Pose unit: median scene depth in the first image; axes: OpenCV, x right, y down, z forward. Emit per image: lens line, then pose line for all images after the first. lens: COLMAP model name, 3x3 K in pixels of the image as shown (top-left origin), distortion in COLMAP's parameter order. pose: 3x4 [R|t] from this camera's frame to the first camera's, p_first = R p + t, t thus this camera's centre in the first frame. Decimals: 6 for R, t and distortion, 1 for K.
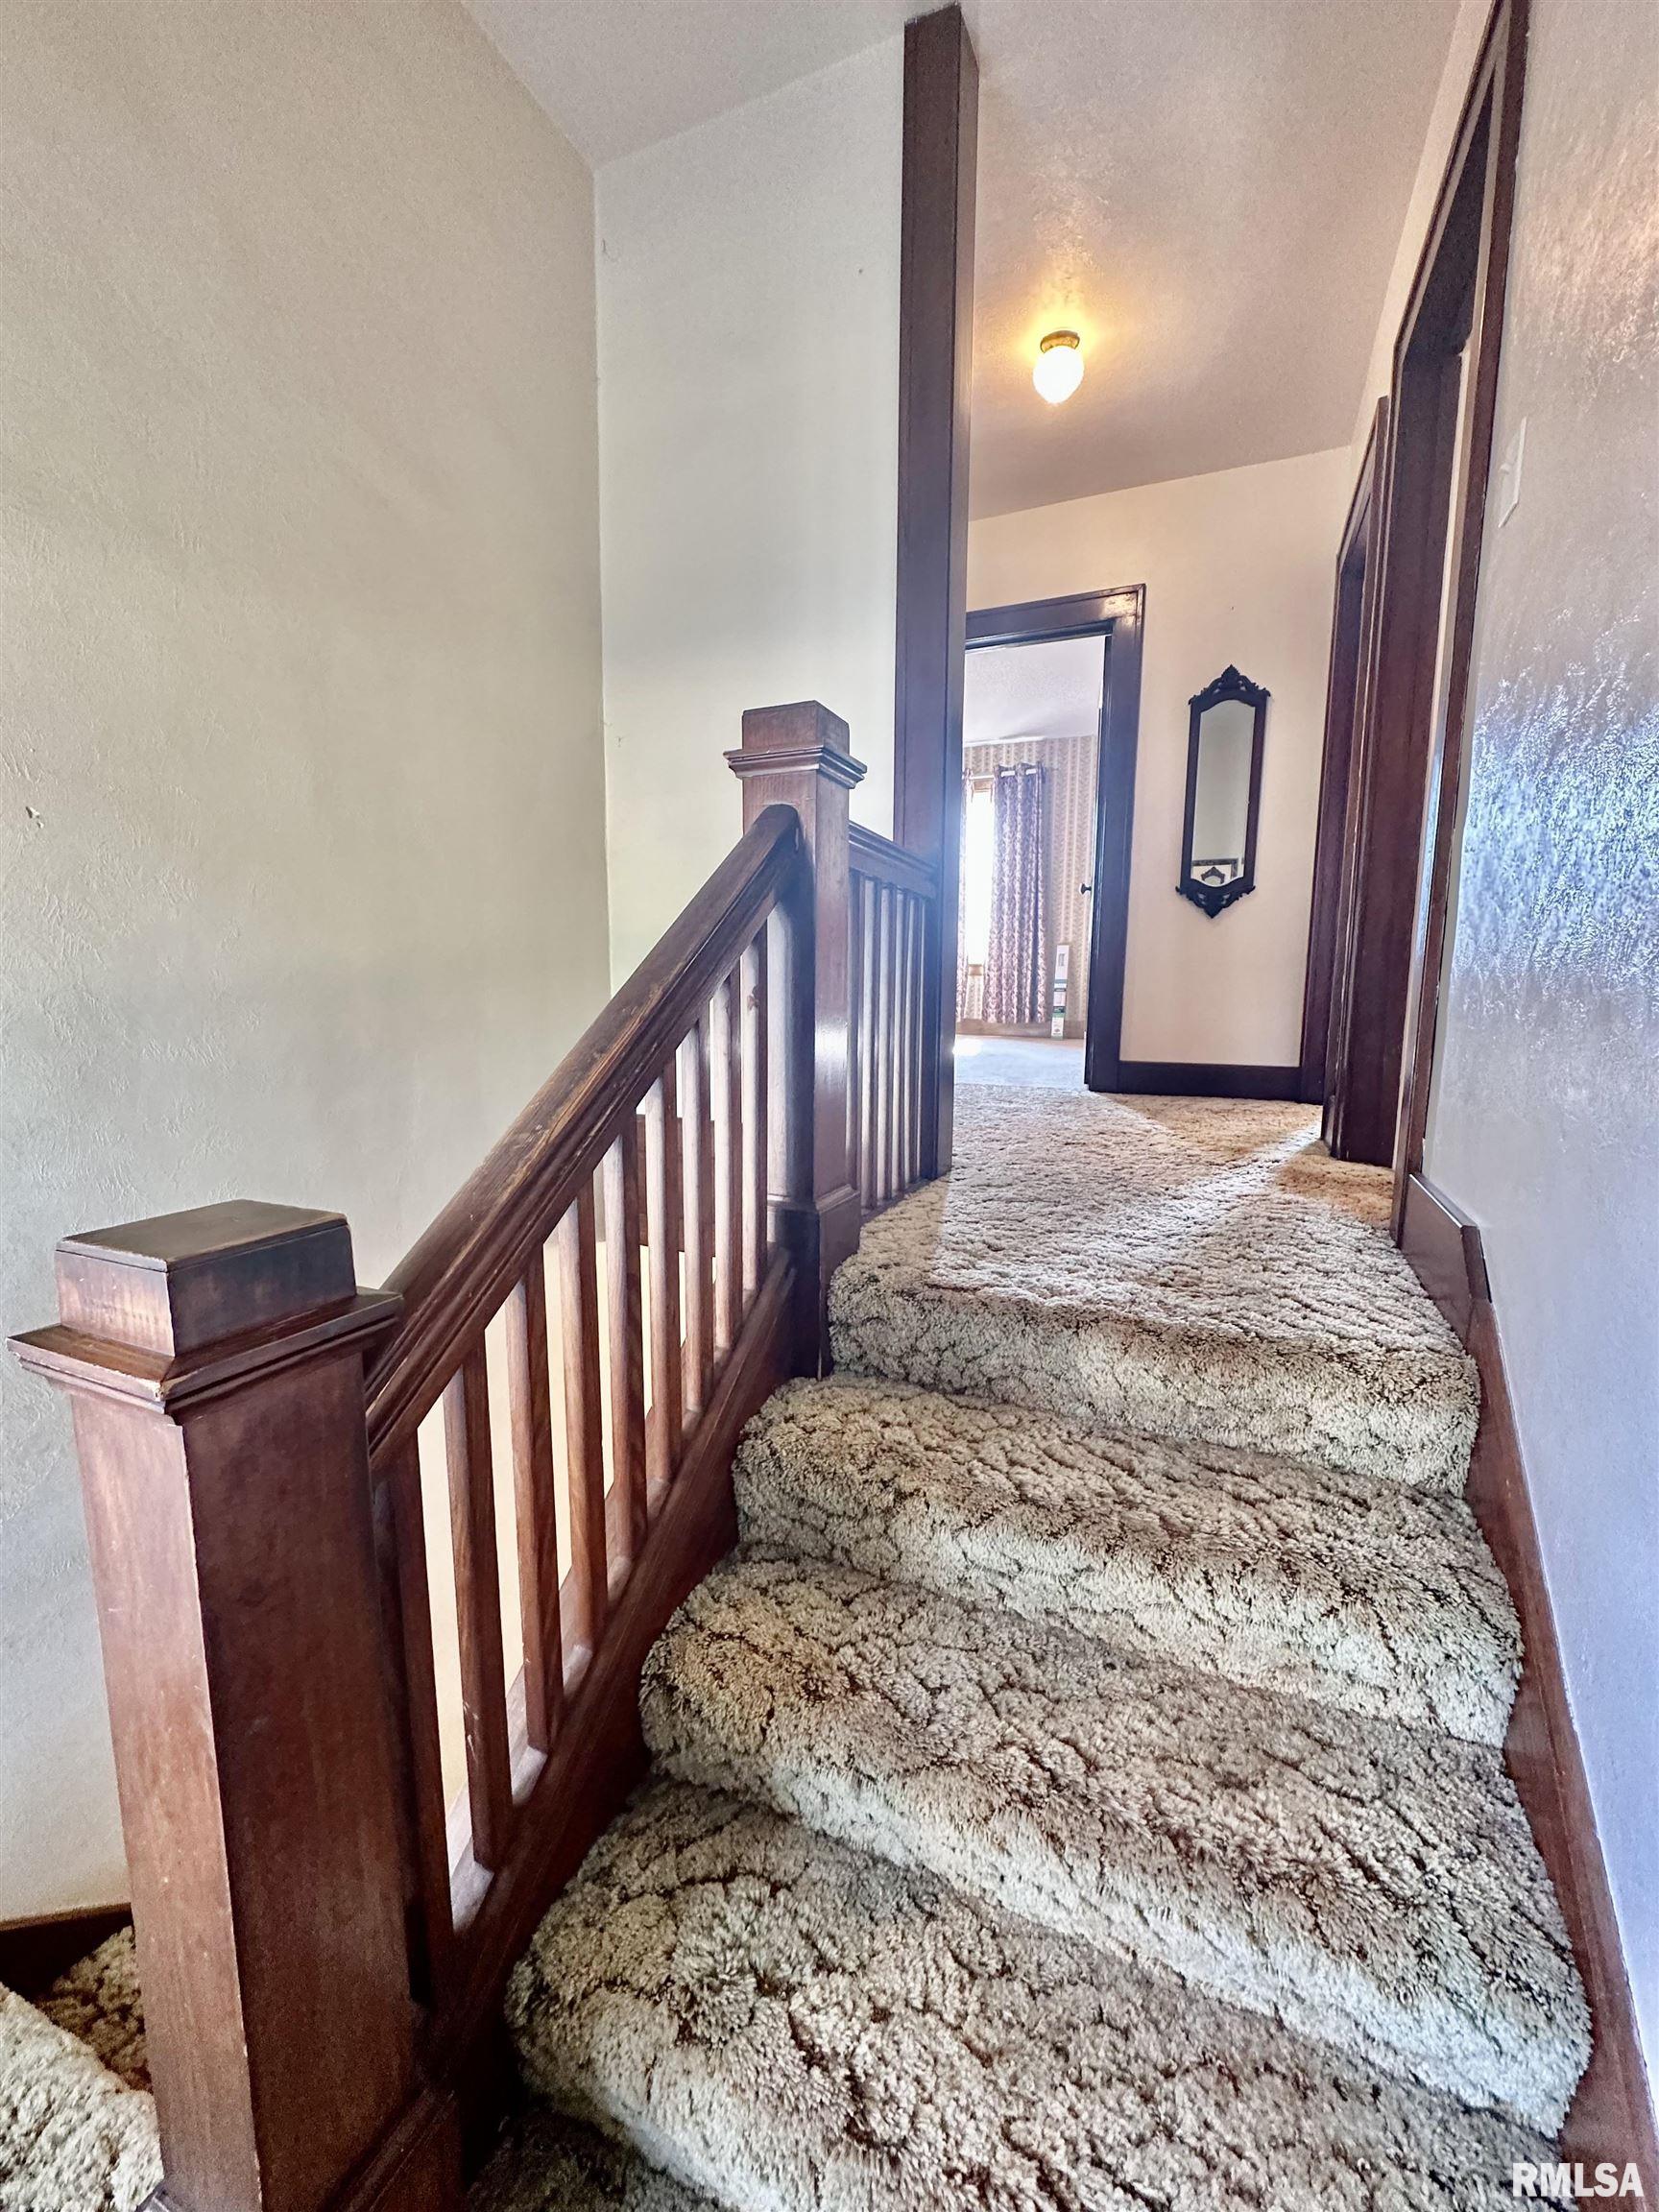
lens RADIAL K [[885.8, 0, 833.5], [0, 885.8, 1097.4], [0, 0, 1]] dist [-0.002843, 0.001725]
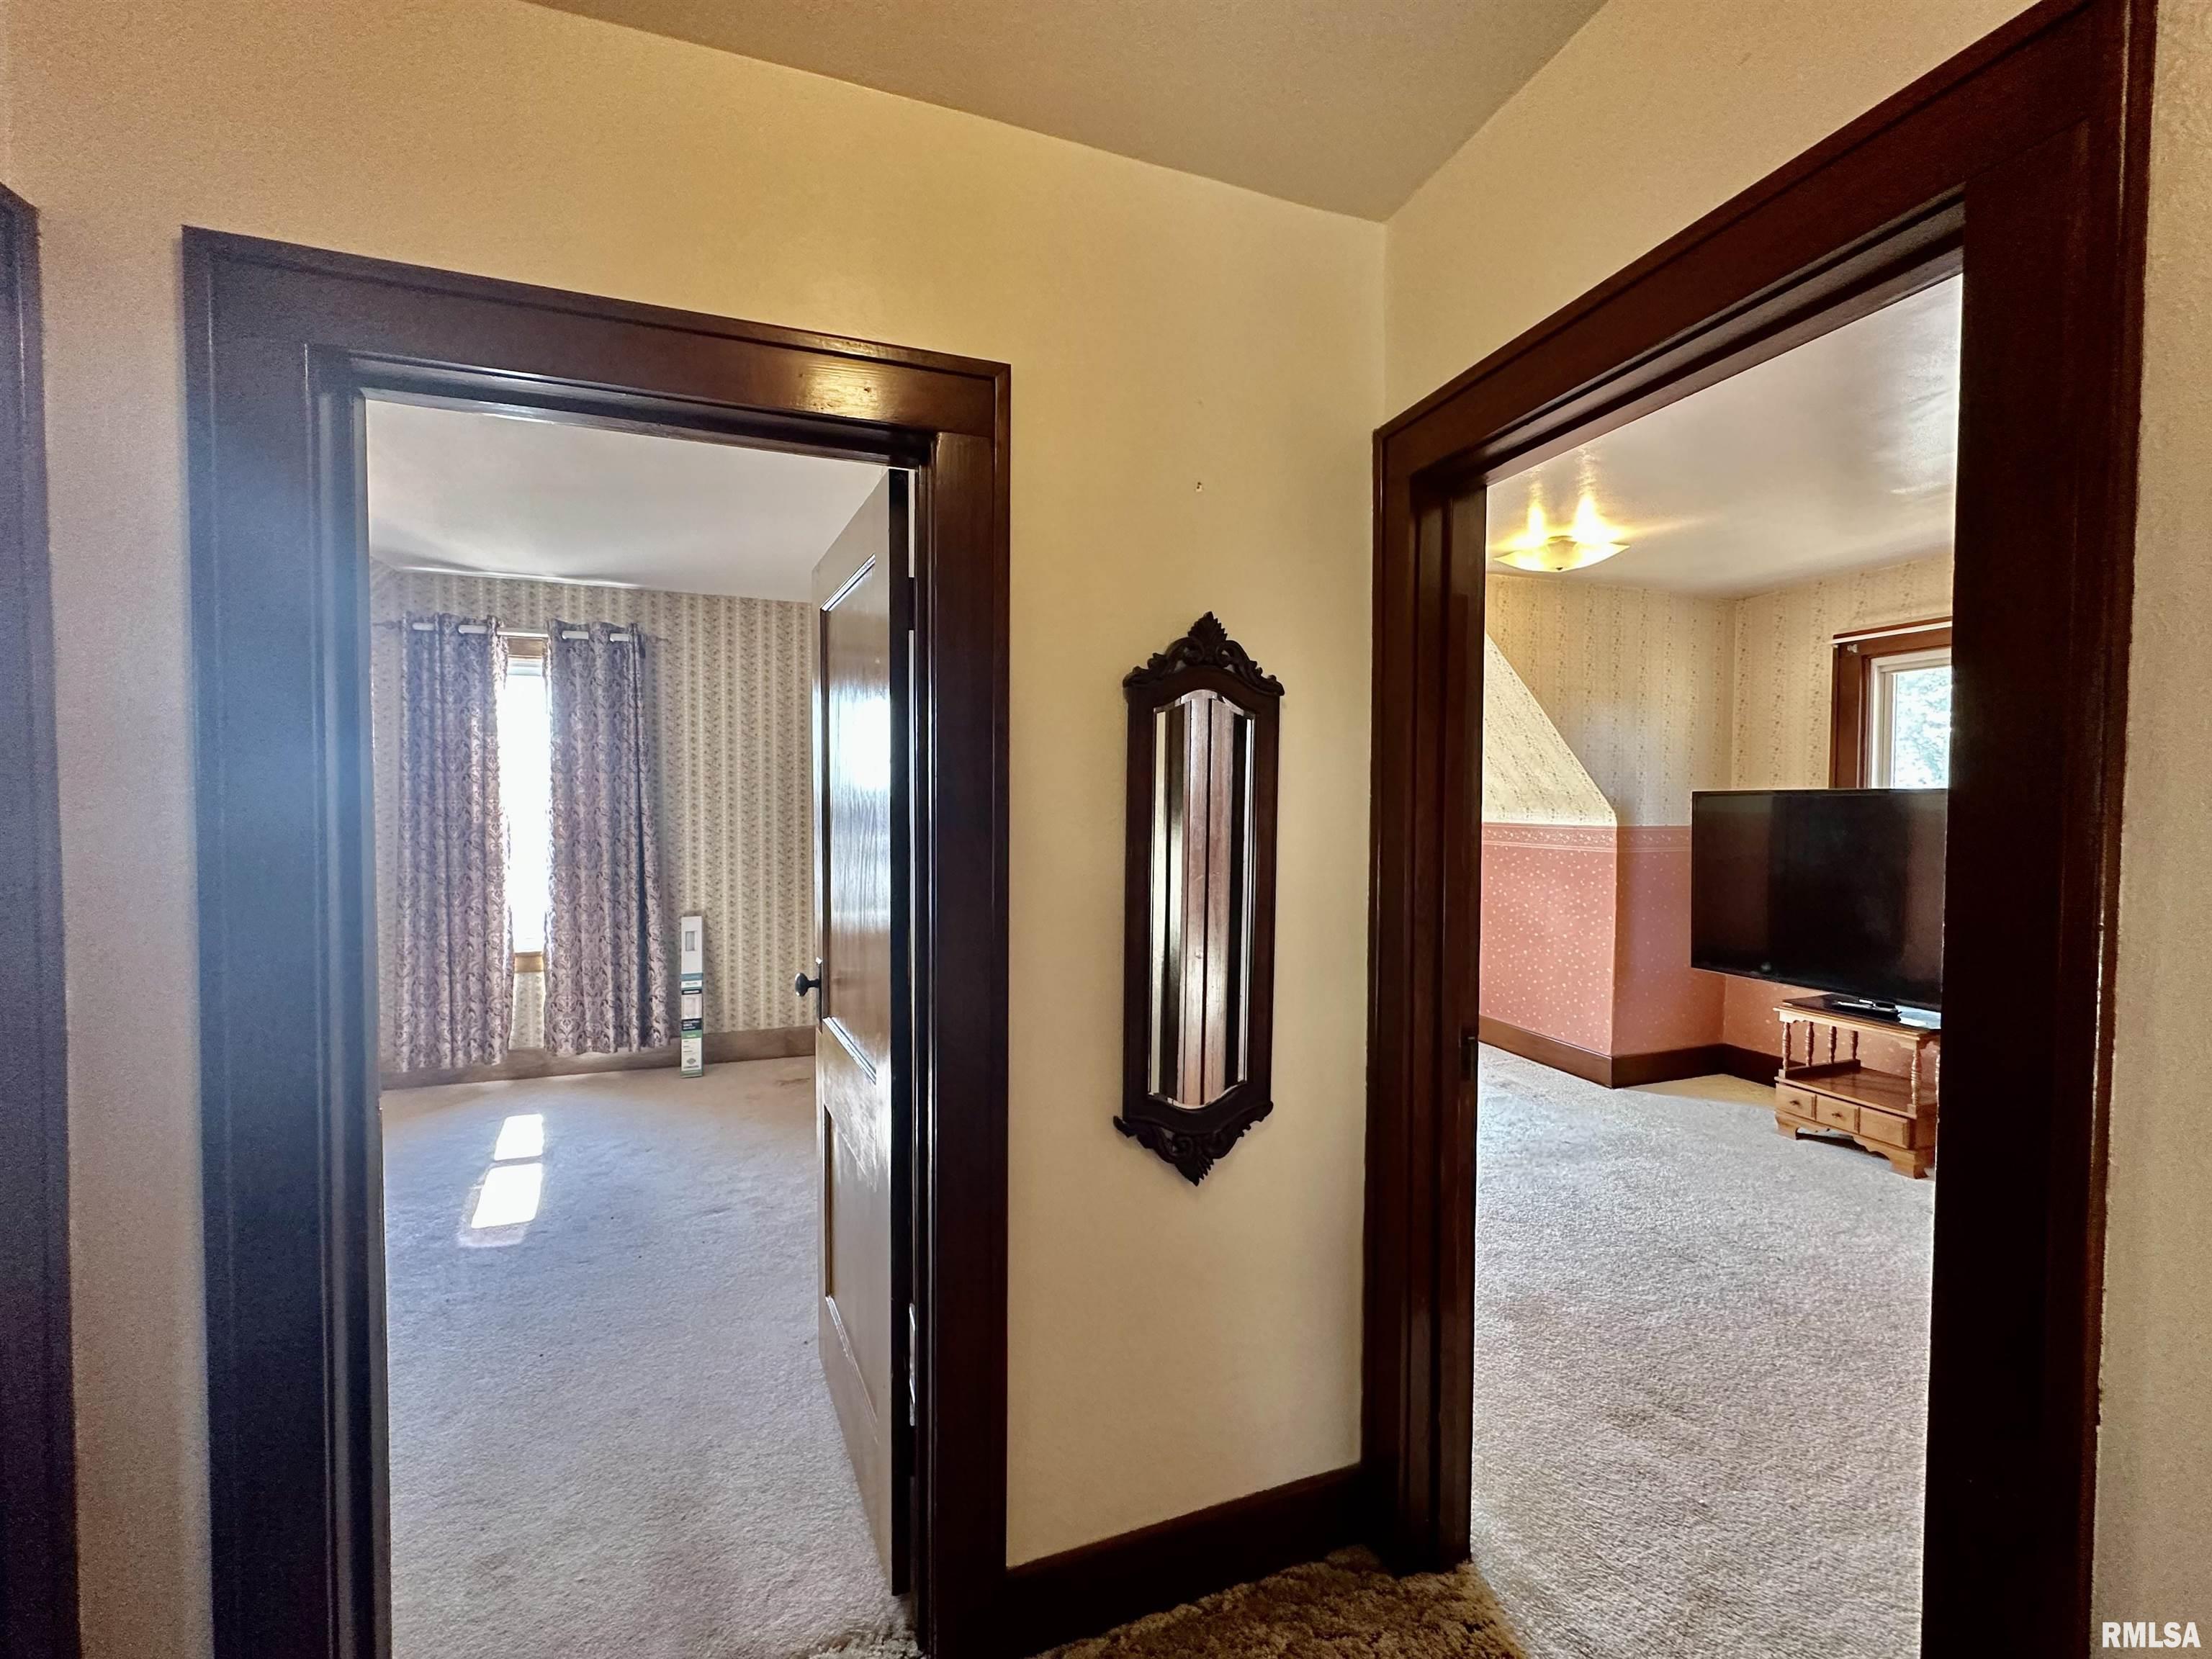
lens RADIAL K [[885.8, 0, 1104.0], [0, 885.8, 827.9], [0, 0, 1]] dist [-0.002843, 0.001725]
pose [[0.739076, -0.026678, 0.673094, 0.056259], [0.090673, 0.994062, -0.060162, -0.170531], [-0.667492, 0.105495, 0.737106, 0.341677]]
